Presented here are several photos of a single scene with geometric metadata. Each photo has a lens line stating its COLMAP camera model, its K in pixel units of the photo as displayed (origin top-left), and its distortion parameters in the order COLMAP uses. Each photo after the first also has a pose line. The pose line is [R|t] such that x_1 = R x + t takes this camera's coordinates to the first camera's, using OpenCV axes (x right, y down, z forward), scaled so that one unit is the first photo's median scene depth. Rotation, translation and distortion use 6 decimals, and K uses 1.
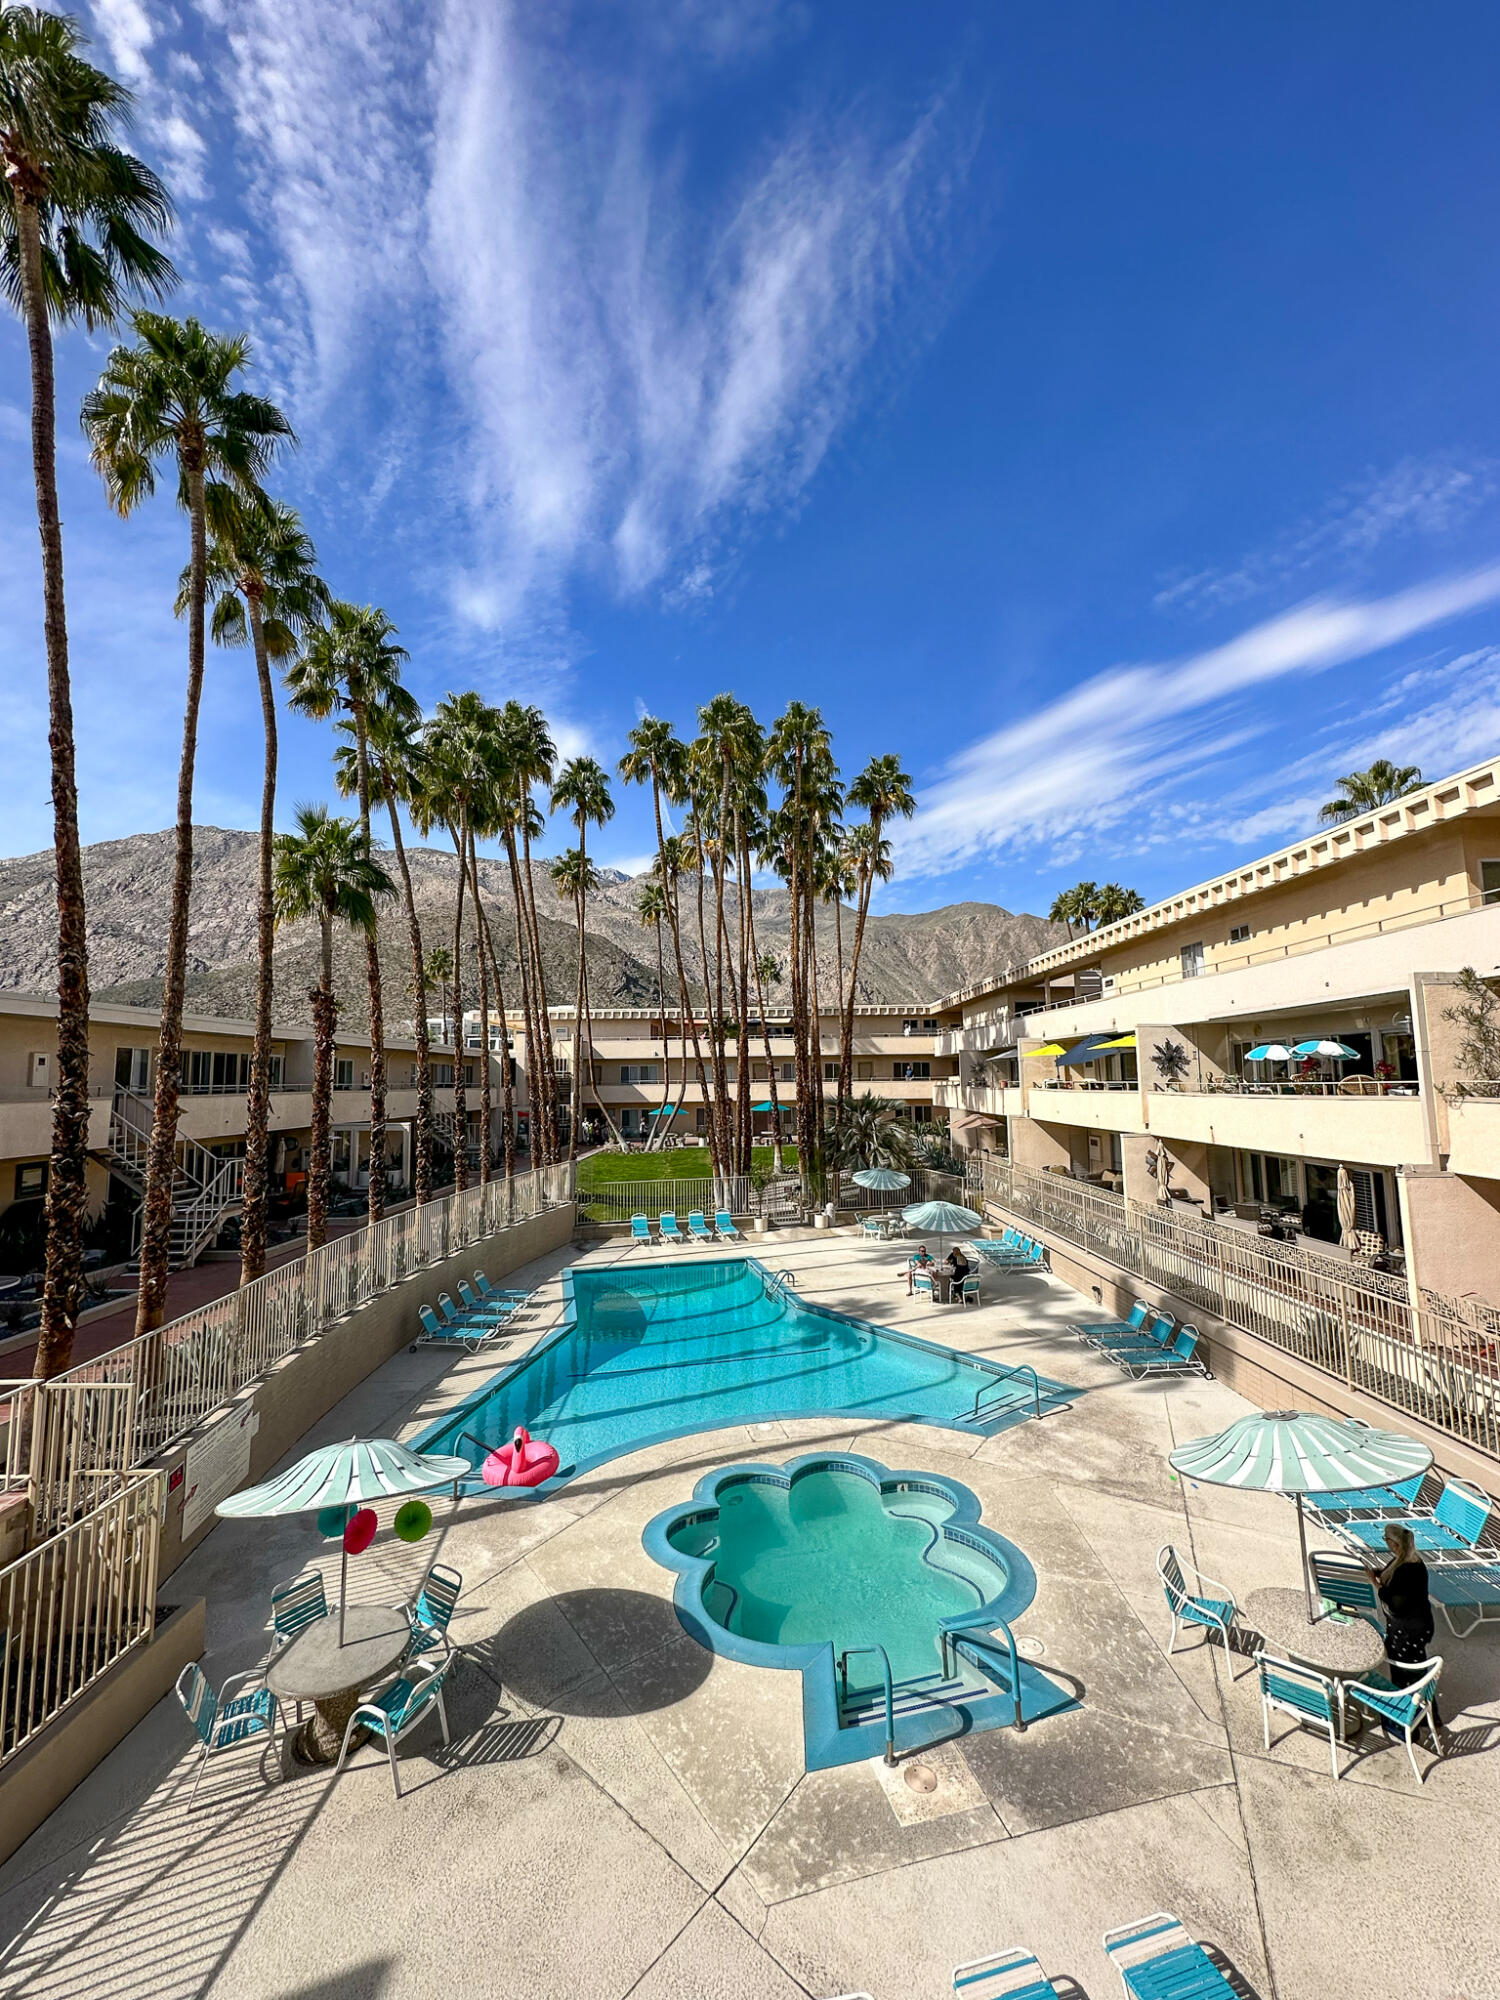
lens RADIAL K [[778.3, 0, 760.2], [0, 778.3, 1016.6], [0, 0, 1]] dist [0.001130, 0.000080]
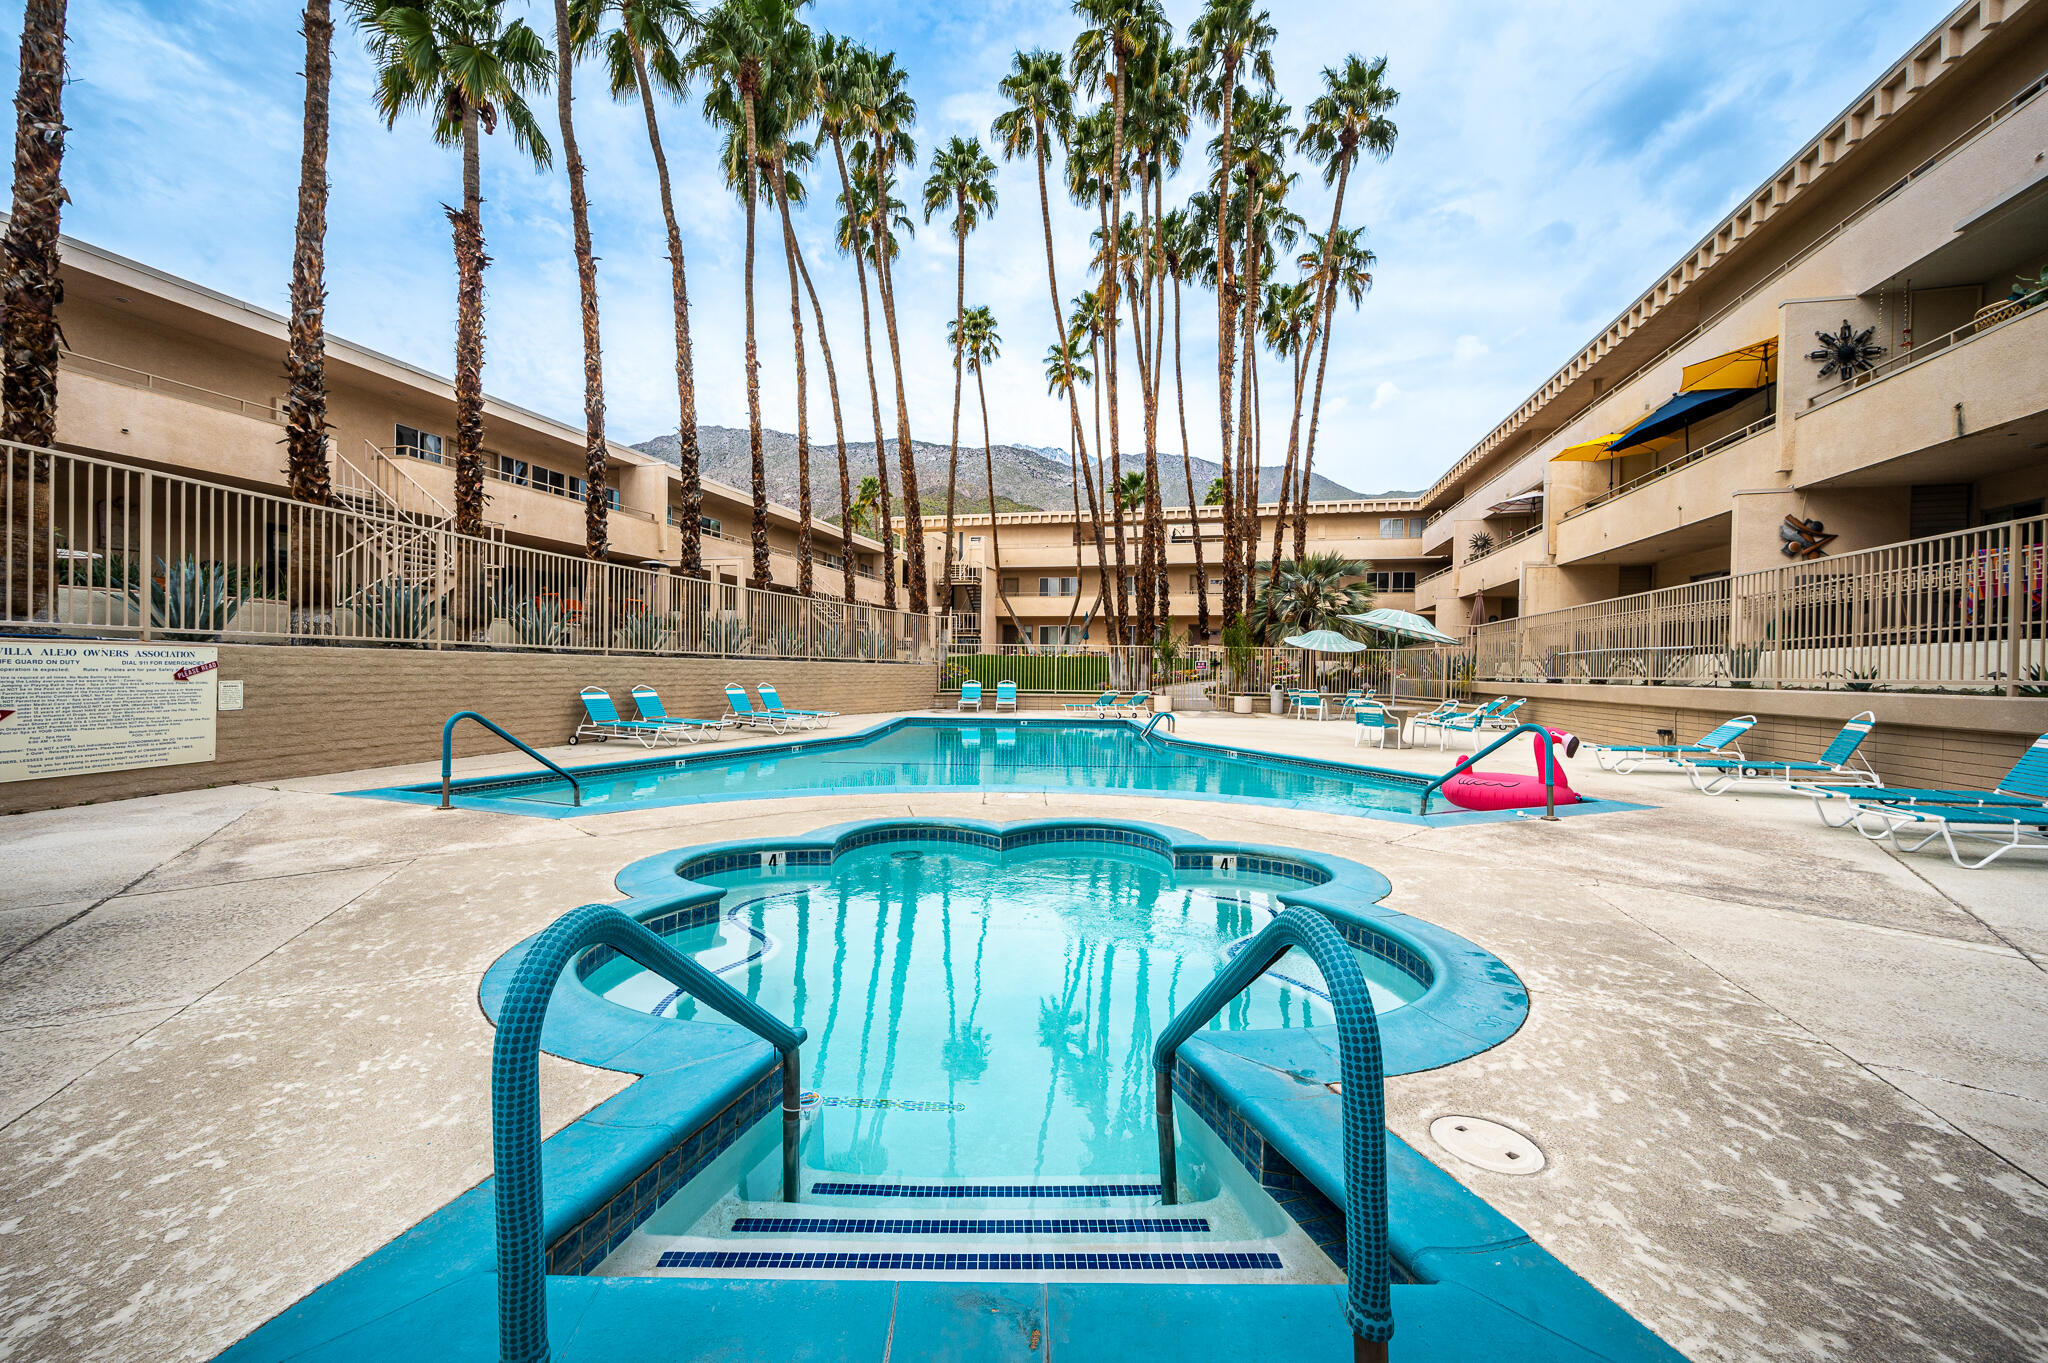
lens RADIAL K [[807.2, 0, 1024.3], [0, 807.2, 670.6], [0, 0, 1]] dist [0.003139, 0.000283]
pose [[0.969535, 0.027683, -0.243382, 0.097841], [-0.005569, 0.995828, 0.091083, 0.235686], [0.244888, -0.086953, 0.965644, 0.269507]]
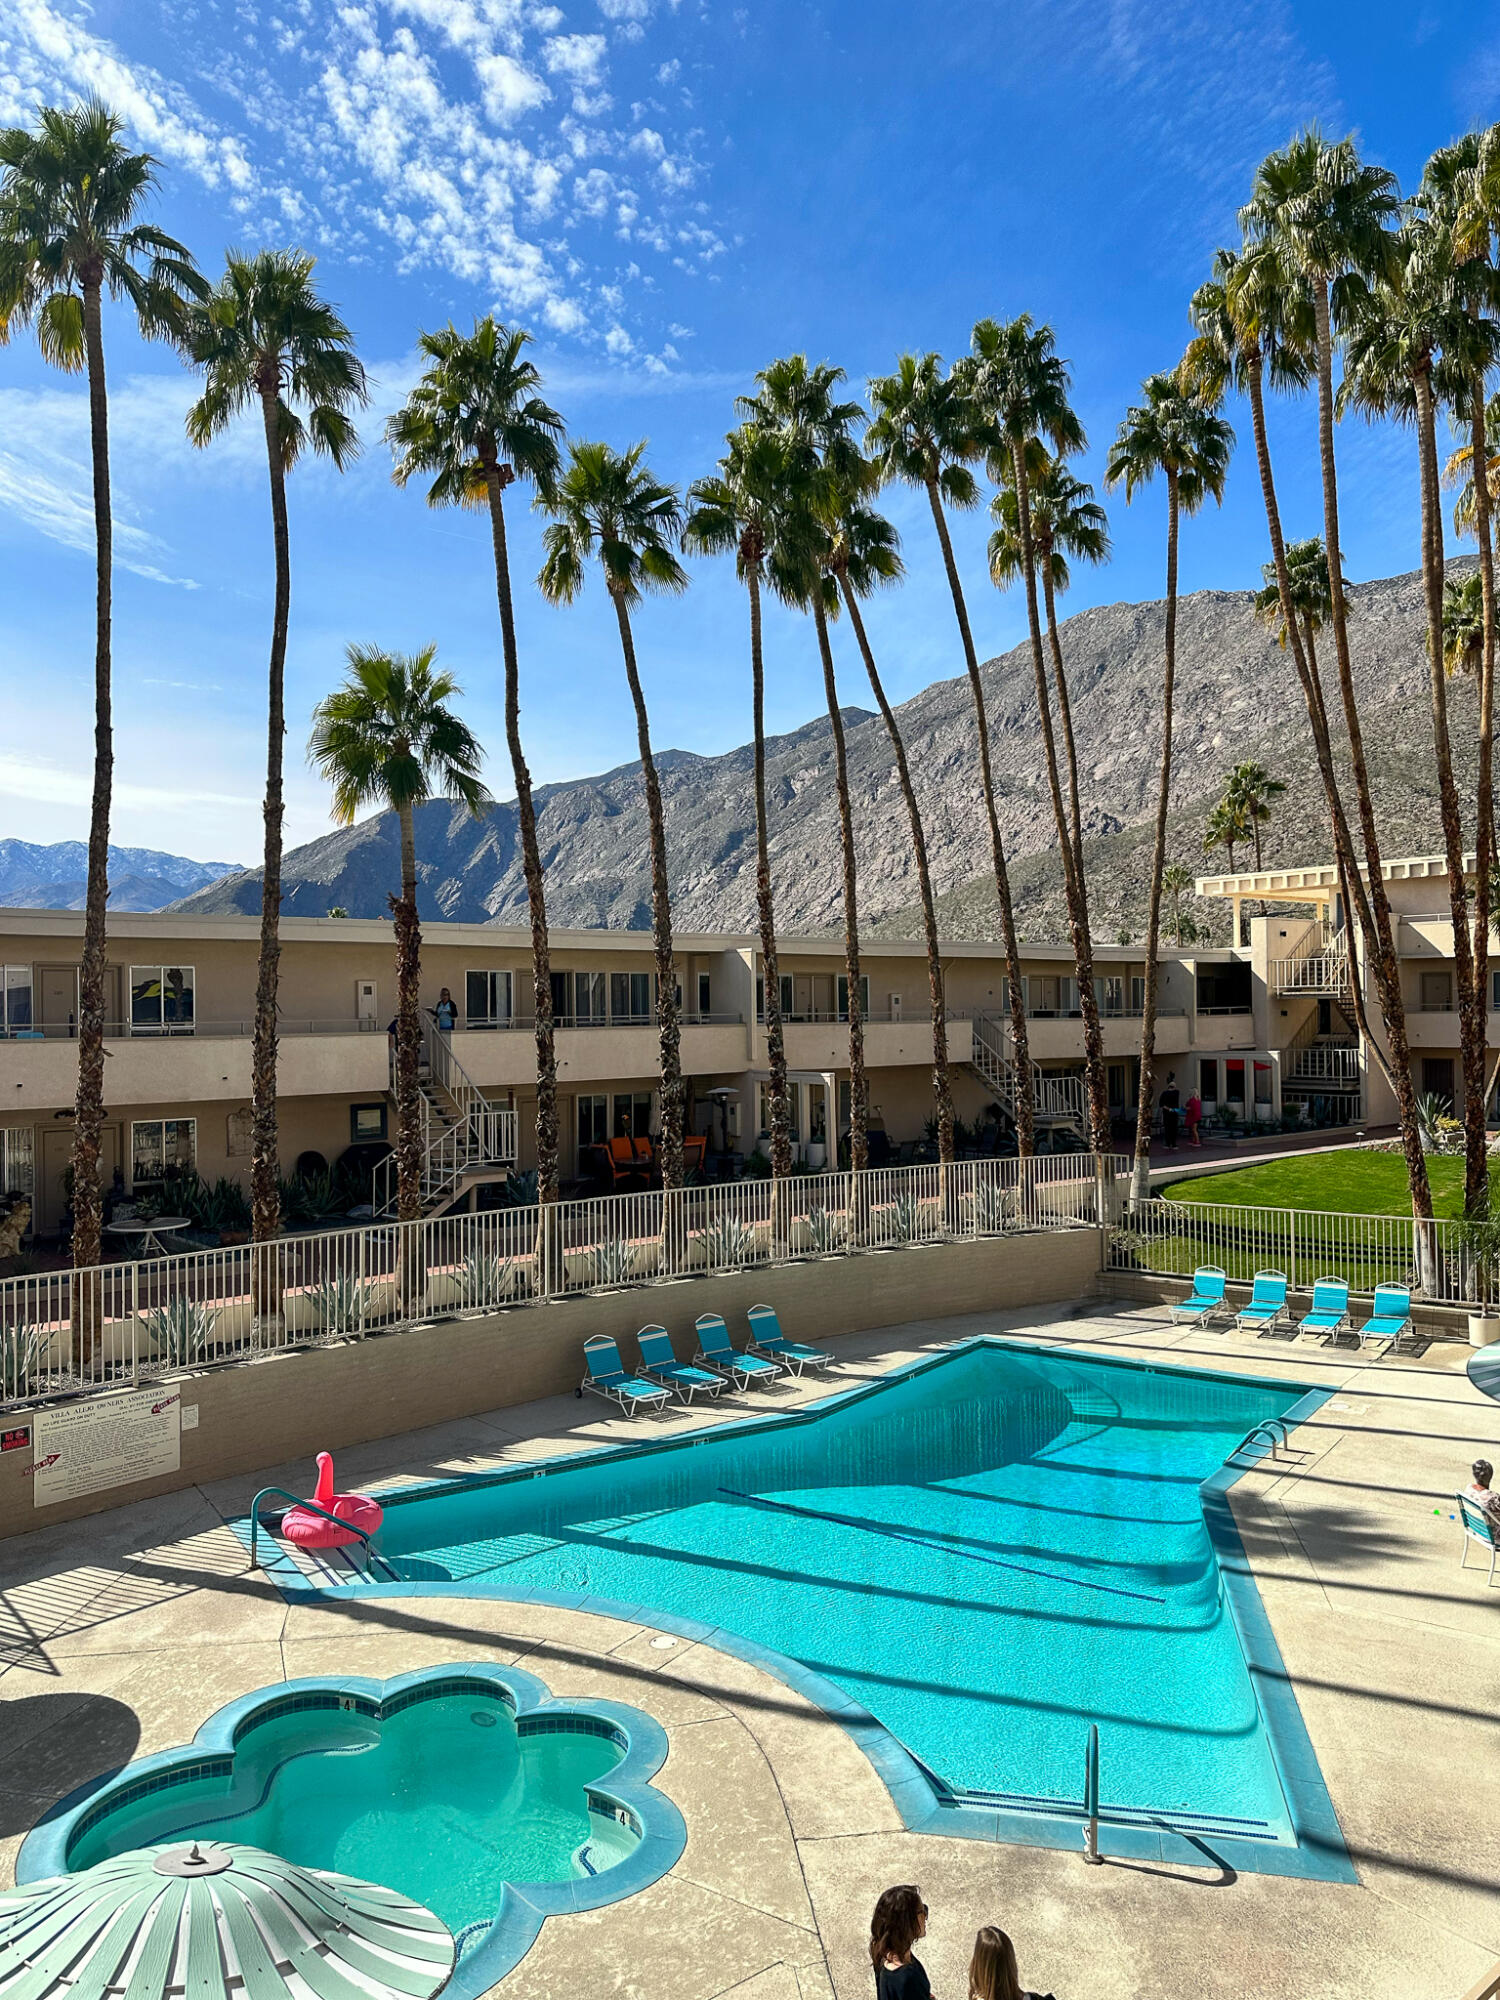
lens RADIAL K [[1400.9, 0, 750.0], [0, 1400.9, 1000.0], [0, 0, 1]] dist [-0.006525, -0.000729]
pose [[0.645023, -0.008059, -0.764121, 0.502955], [0.072249, 0.996108, 0.050483, 0.017887], [0.760740, -0.087769, 0.643095, 0.281381]]
